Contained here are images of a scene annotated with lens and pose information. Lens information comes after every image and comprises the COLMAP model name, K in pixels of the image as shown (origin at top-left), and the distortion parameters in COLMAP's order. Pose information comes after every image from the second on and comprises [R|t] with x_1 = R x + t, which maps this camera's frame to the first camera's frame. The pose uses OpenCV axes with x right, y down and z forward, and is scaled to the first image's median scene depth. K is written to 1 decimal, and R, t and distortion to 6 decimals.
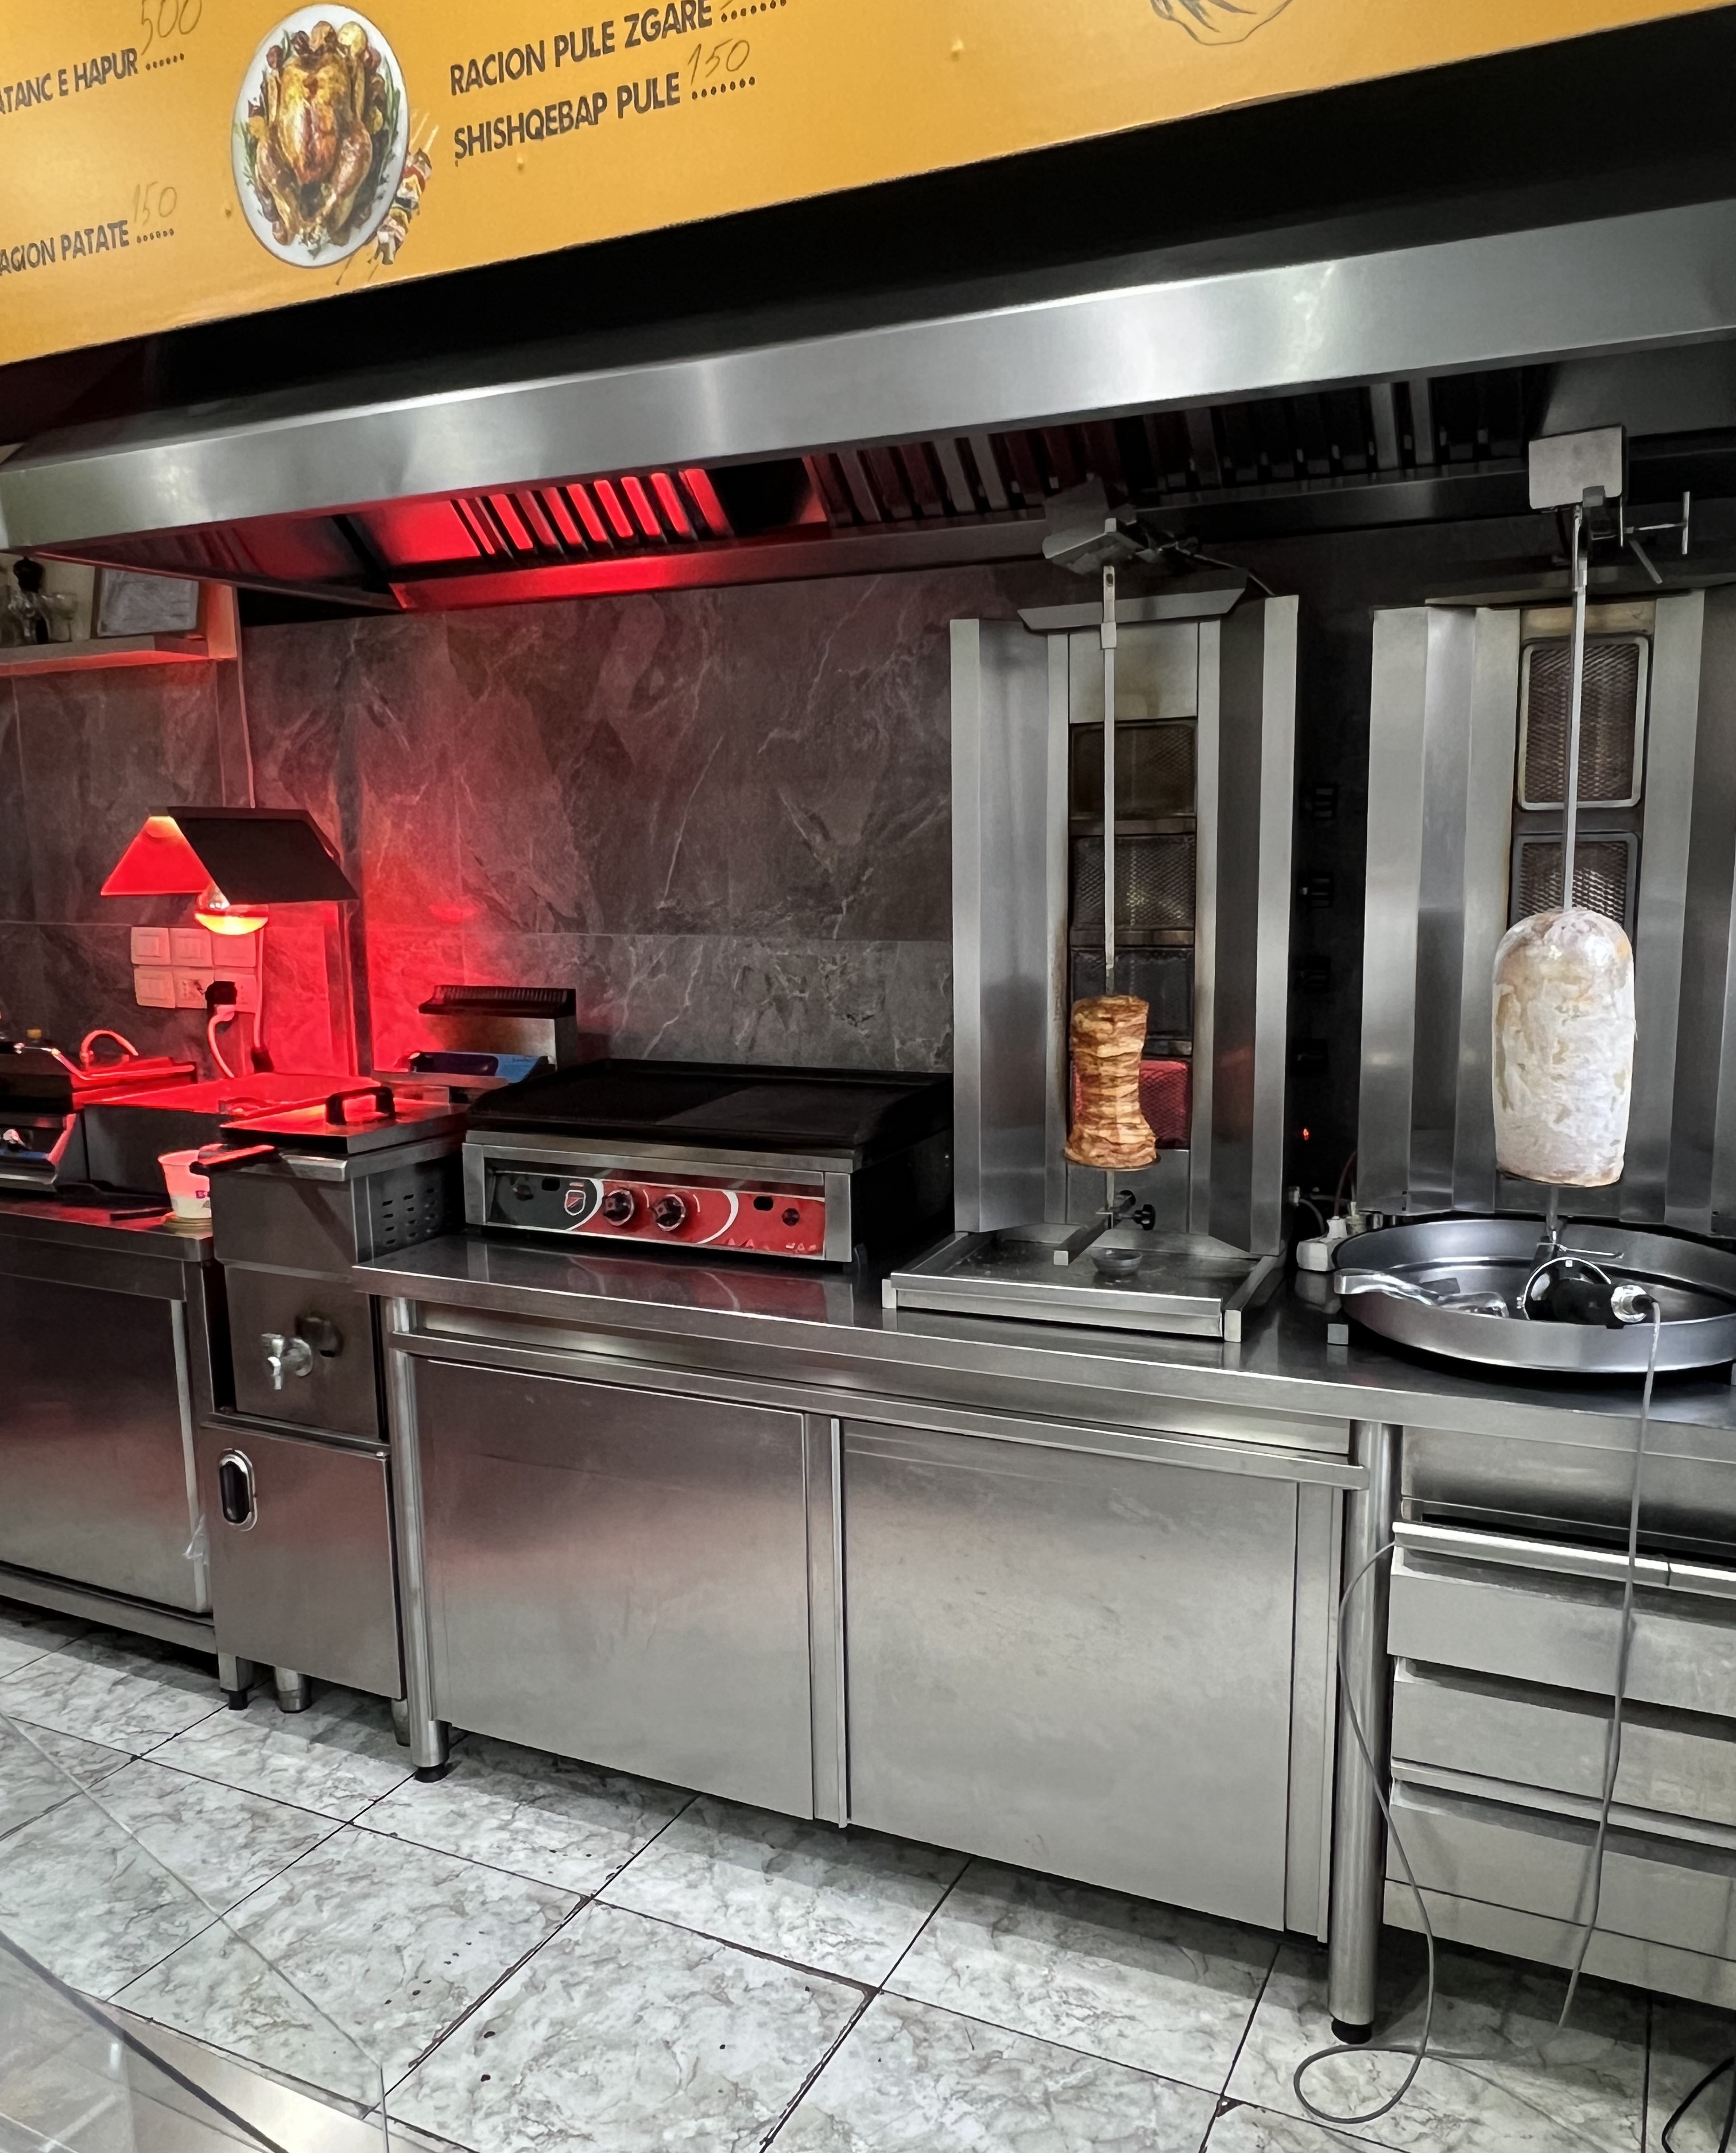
lens RADIAL K [[1672.7, 0, 865.2], [0, 1672.7, 1122.1], [0, 0, 1]] dist [-0.004395, -0.003881]
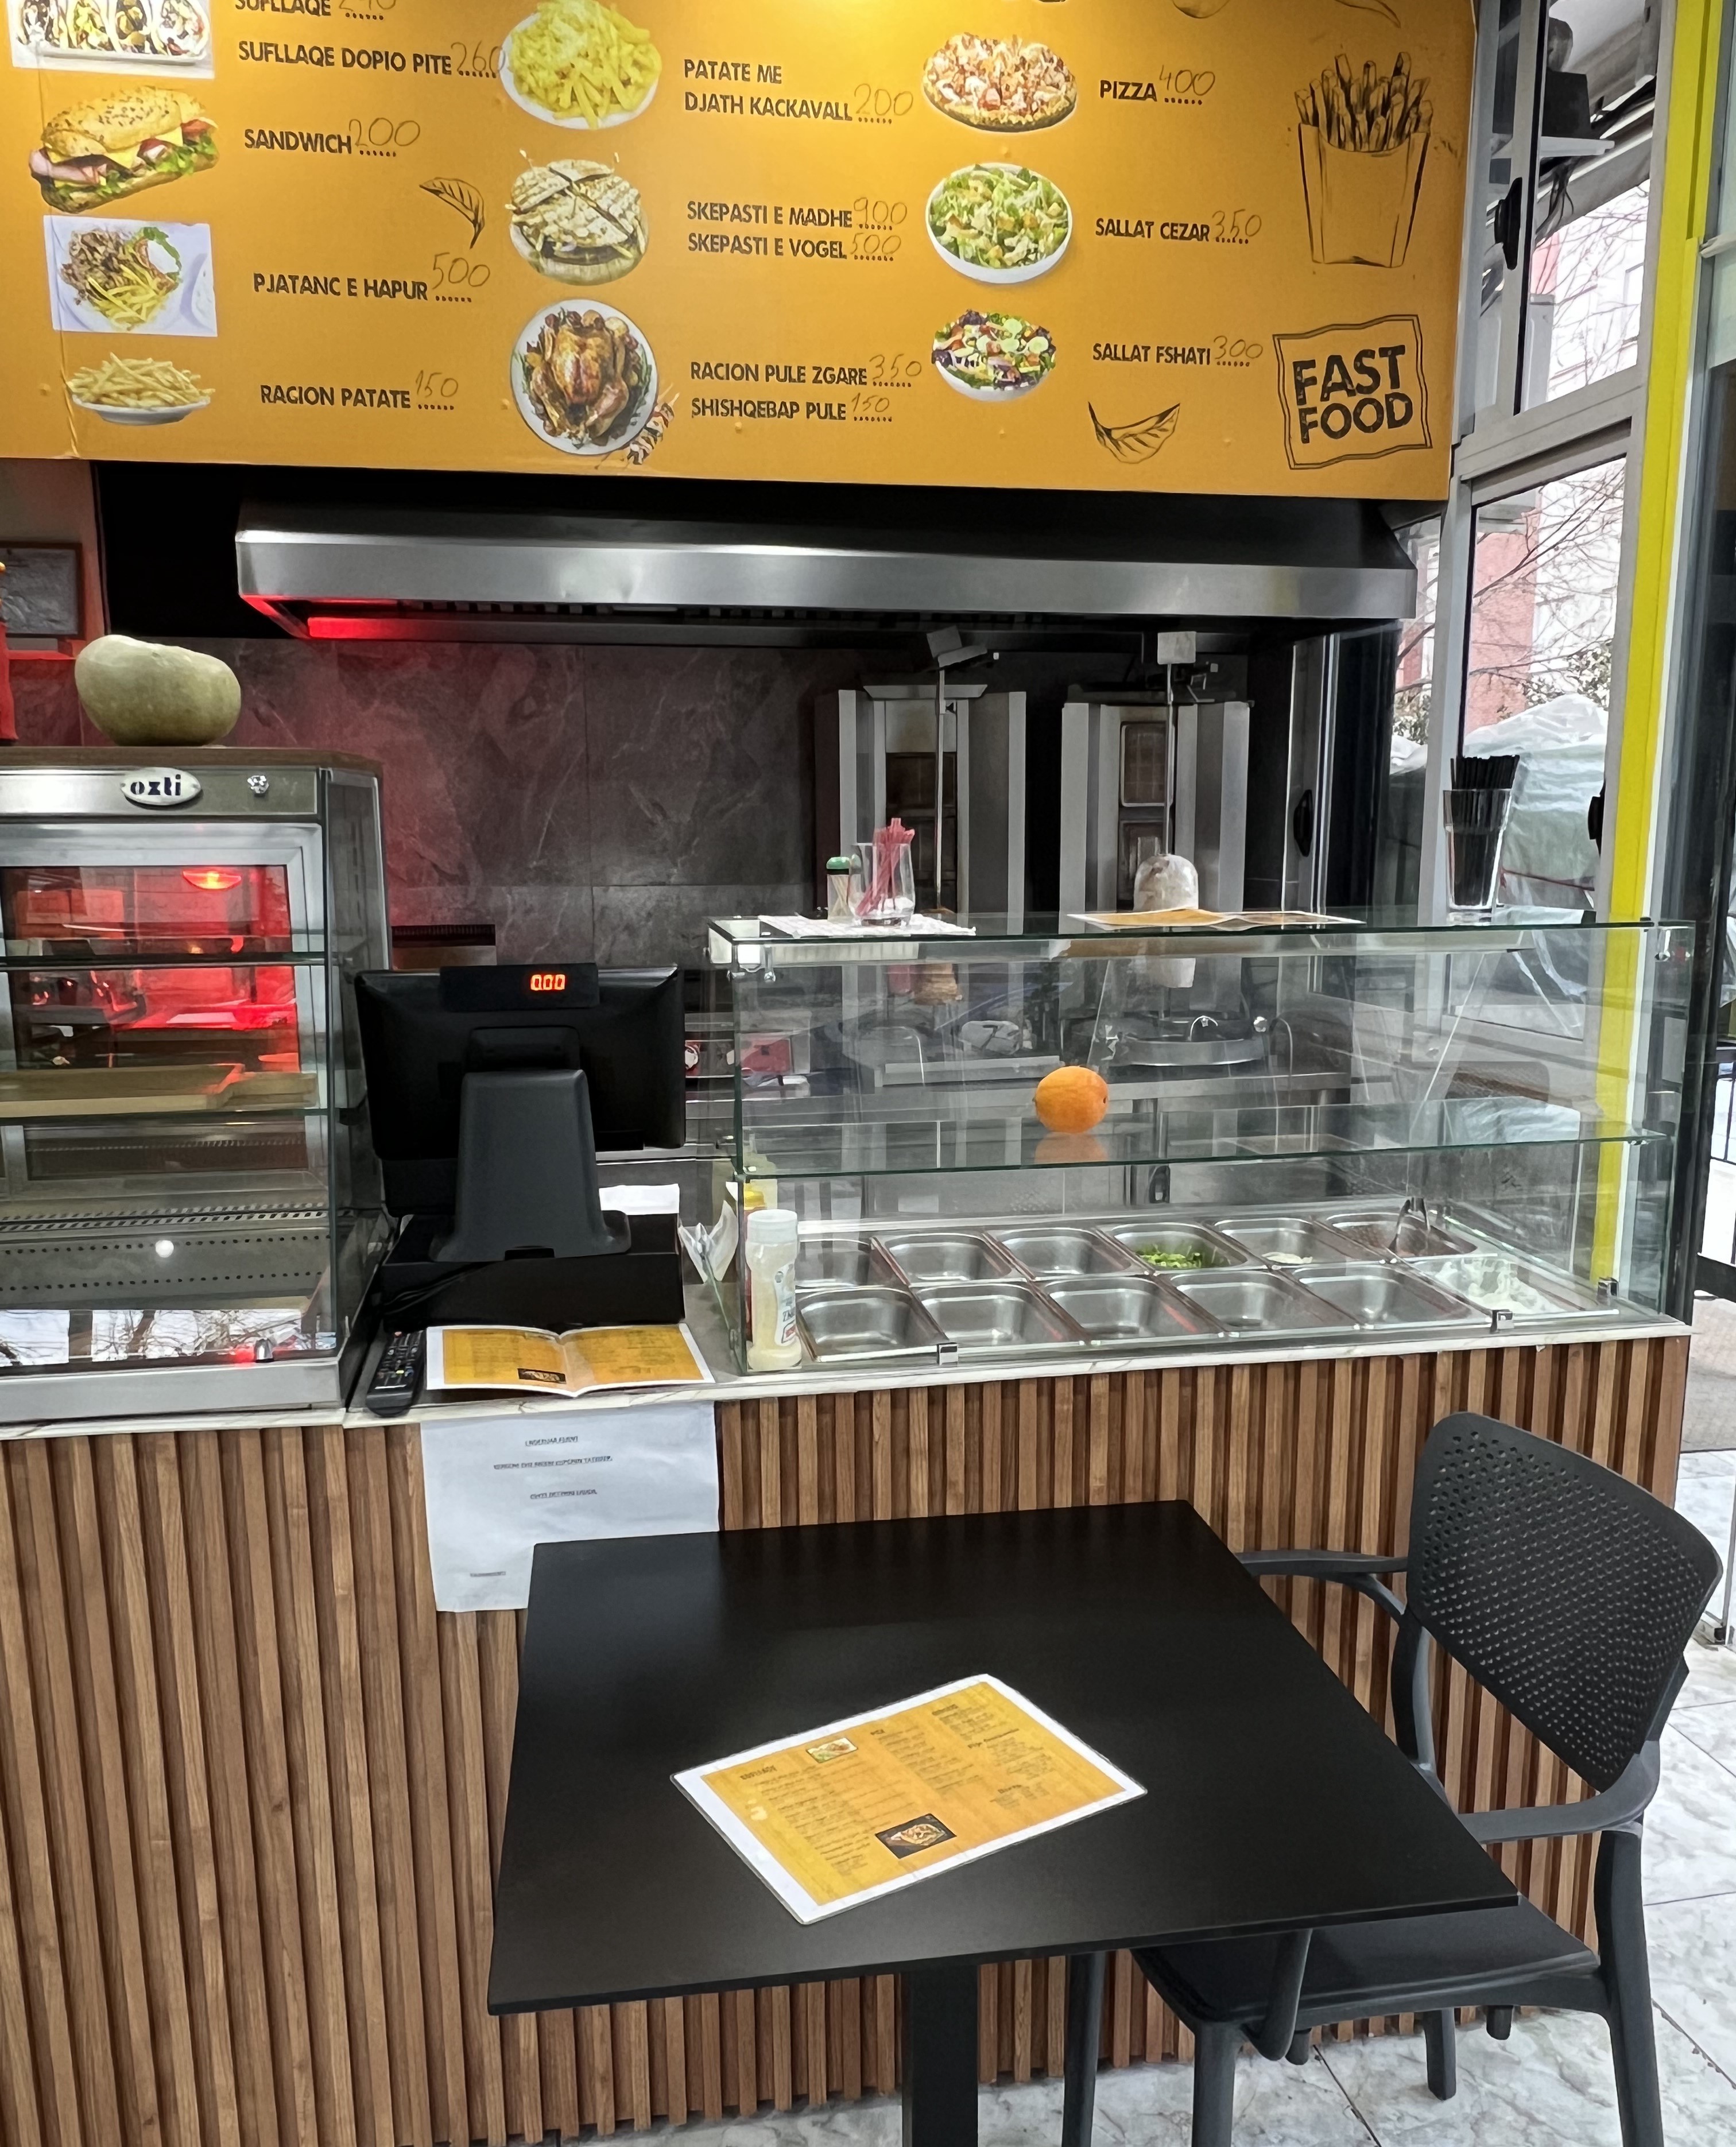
lens RADIAL K [[1668.2, 0, 864.0], [0, 1668.2, 1118.8], [0, 0, 1]] dist [-0.004395, -0.003881]
pose [[0.804329, -0.093039, 0.586855, -1.127923], [0.093213, 0.995194, 0.030021, 0.102737], [-0.586827, 0.030556, 0.809135, -0.446726]]
